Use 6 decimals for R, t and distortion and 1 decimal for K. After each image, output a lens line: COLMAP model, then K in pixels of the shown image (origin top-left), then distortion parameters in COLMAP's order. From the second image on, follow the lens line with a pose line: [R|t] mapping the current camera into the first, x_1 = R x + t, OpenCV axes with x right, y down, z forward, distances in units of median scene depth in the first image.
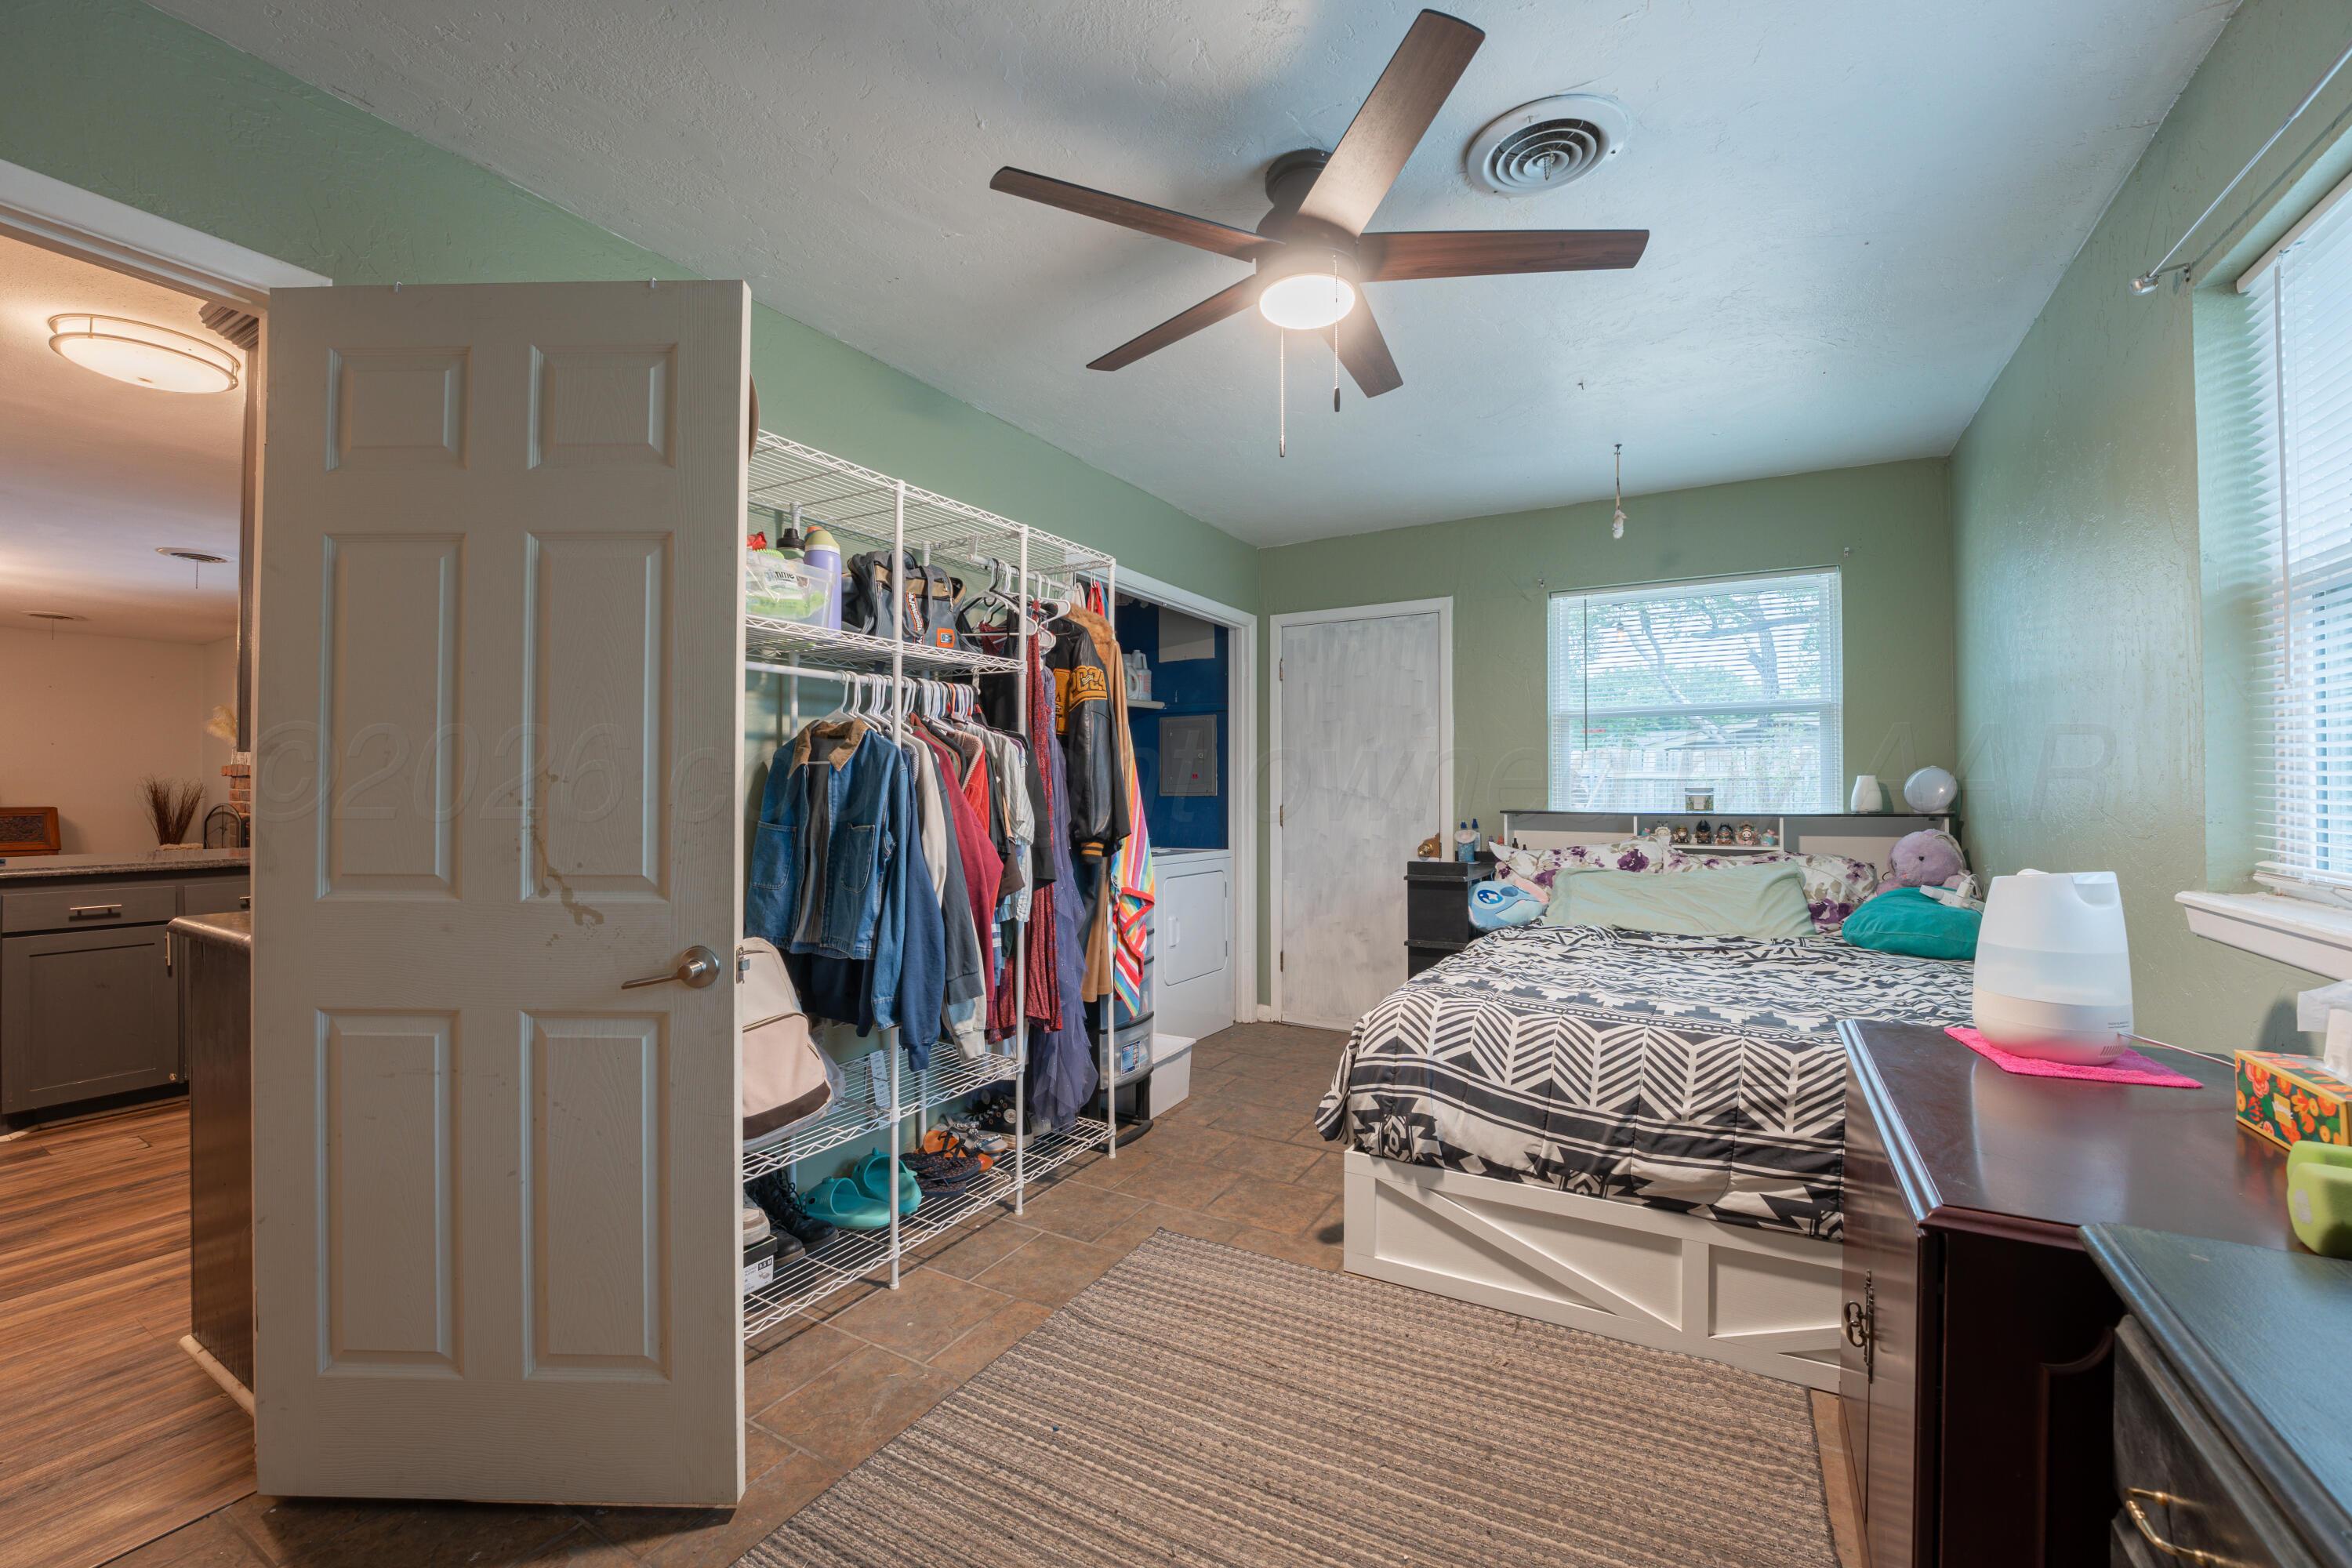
lens RADIAL K [[956.7, 0, 1178.3], [0, 956.7, 783.6], [0, 0, 1]] dist [-0.030355, 0.002988]
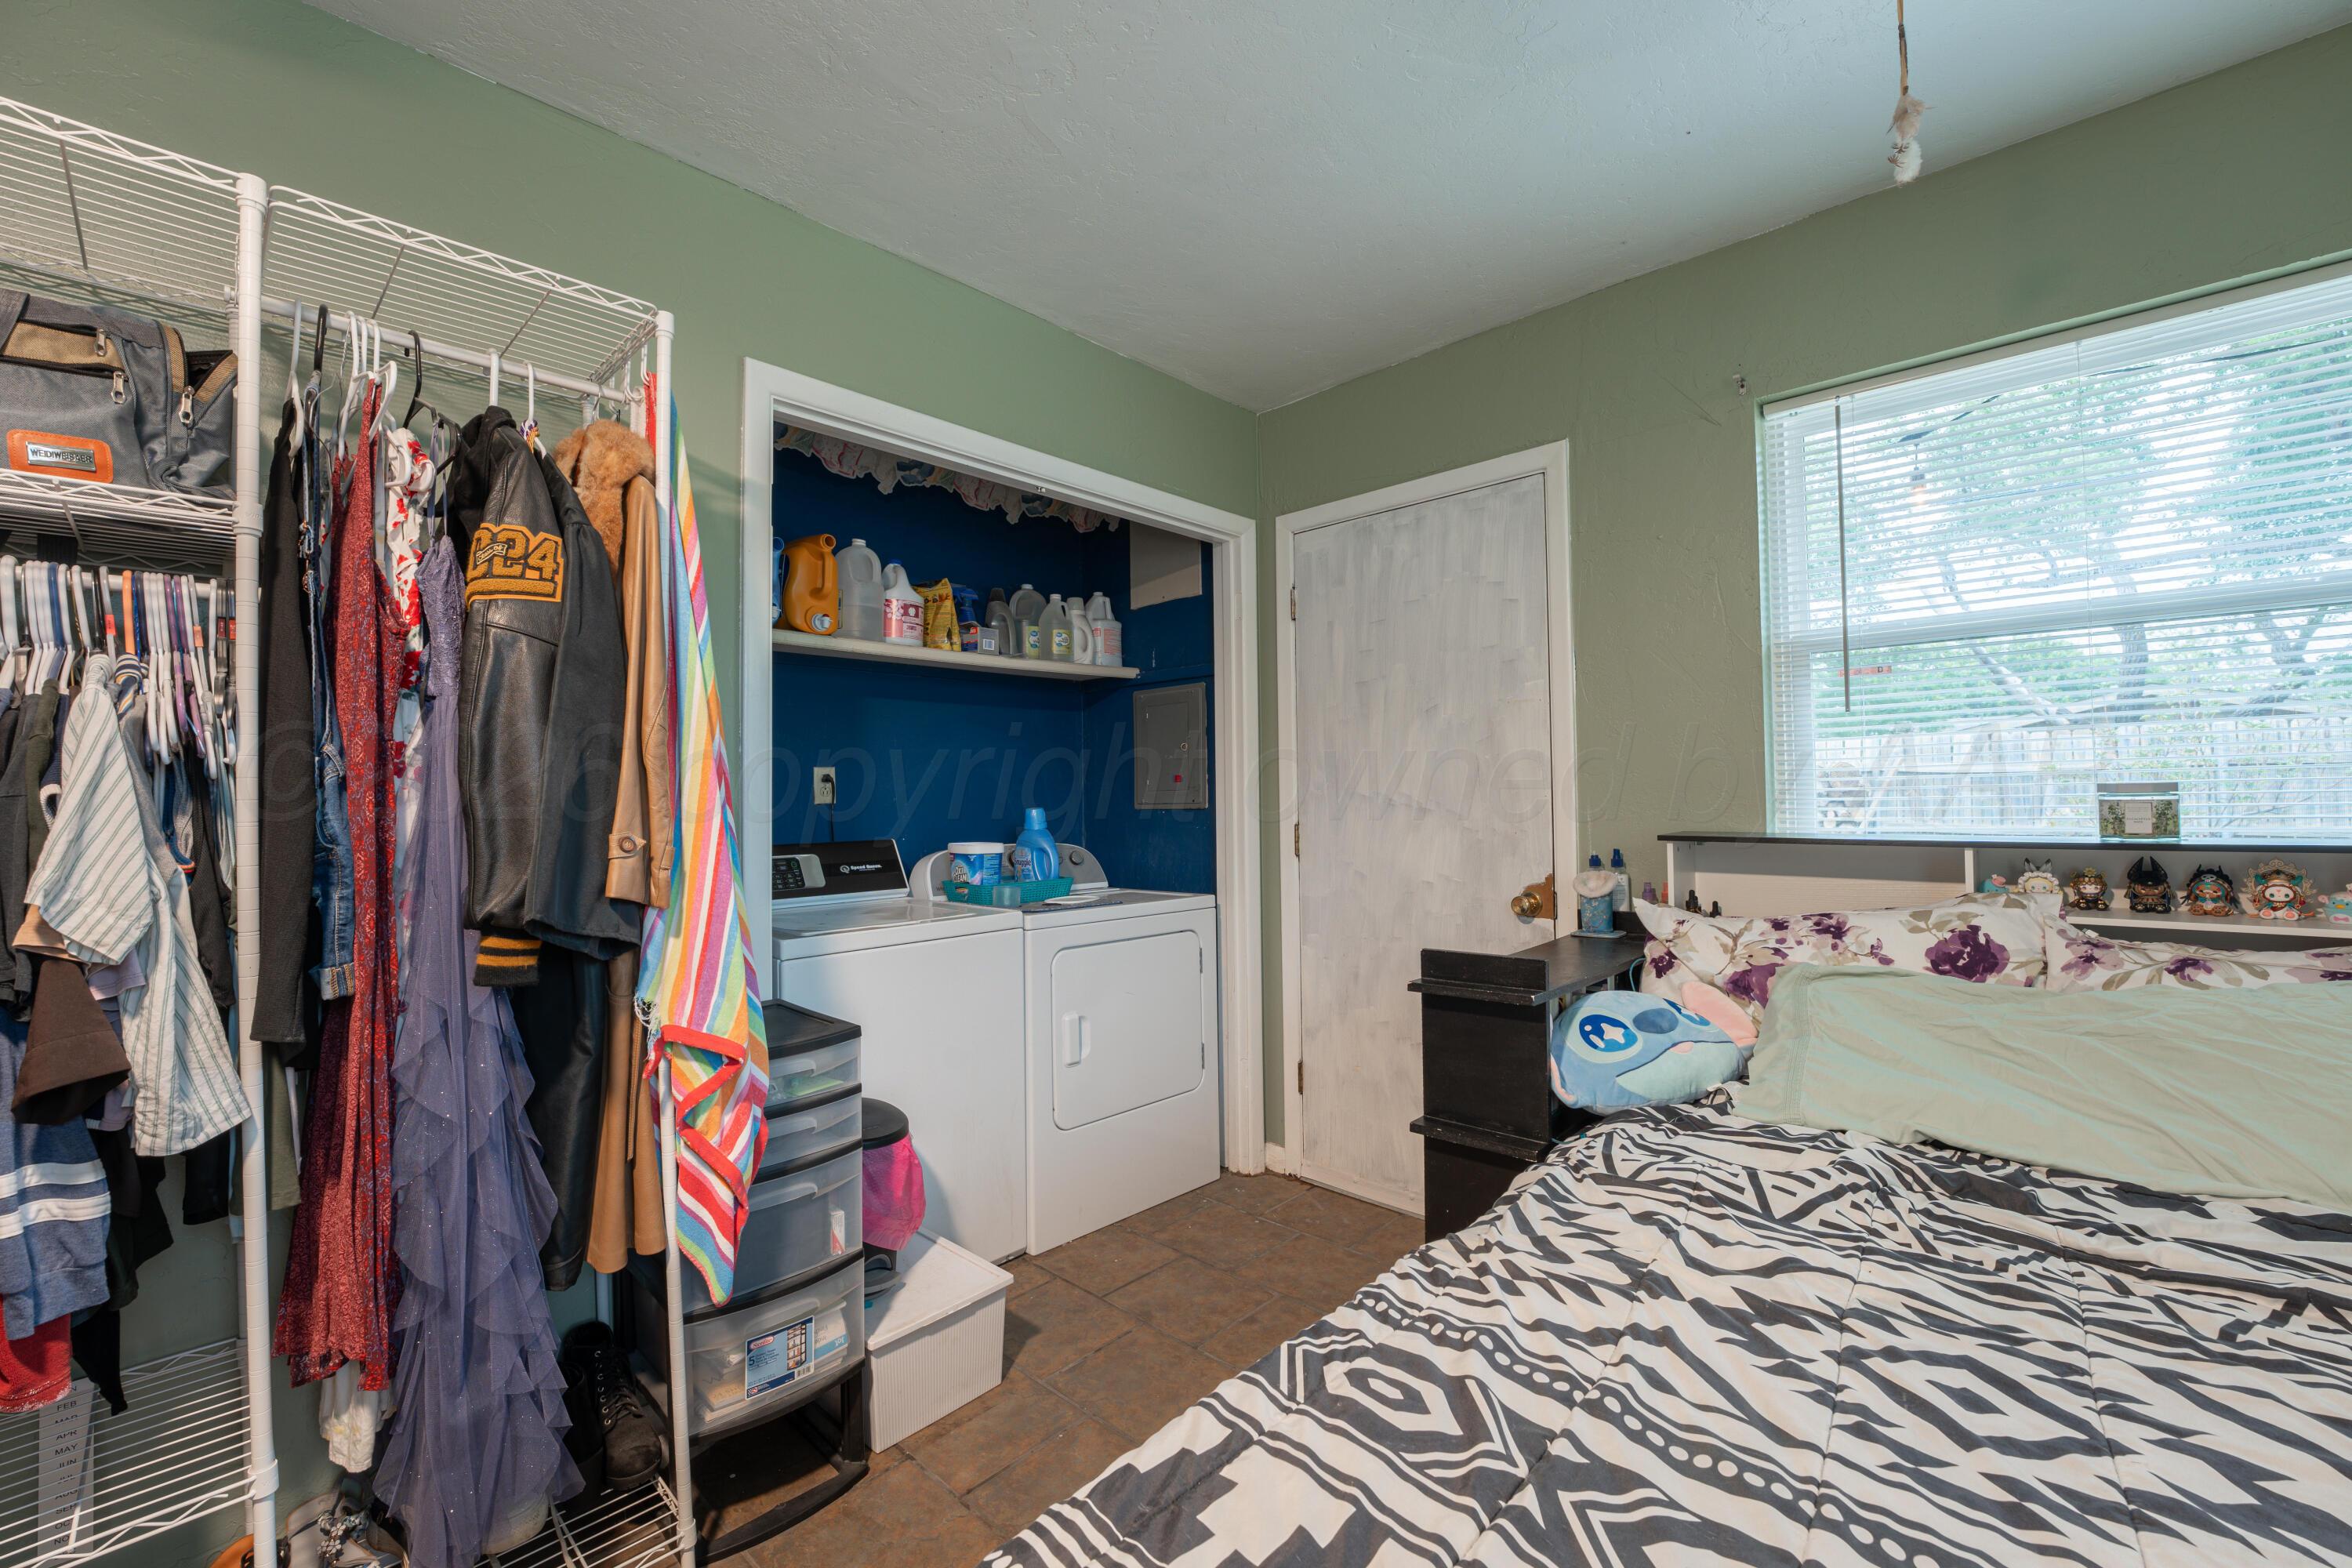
lens RADIAL K [[956.7, 0, 1176.9], [0, 956.7, 786.6], [0, 0, 1]] dist [-0.030355, 0.002988]
pose [[0.973091, -0.015655, -0.229891, 0.201062], [0.014978, 0.999877, -0.004691, 0.000978], [0.229936, 0.001121, 0.973205, 0.443482]]
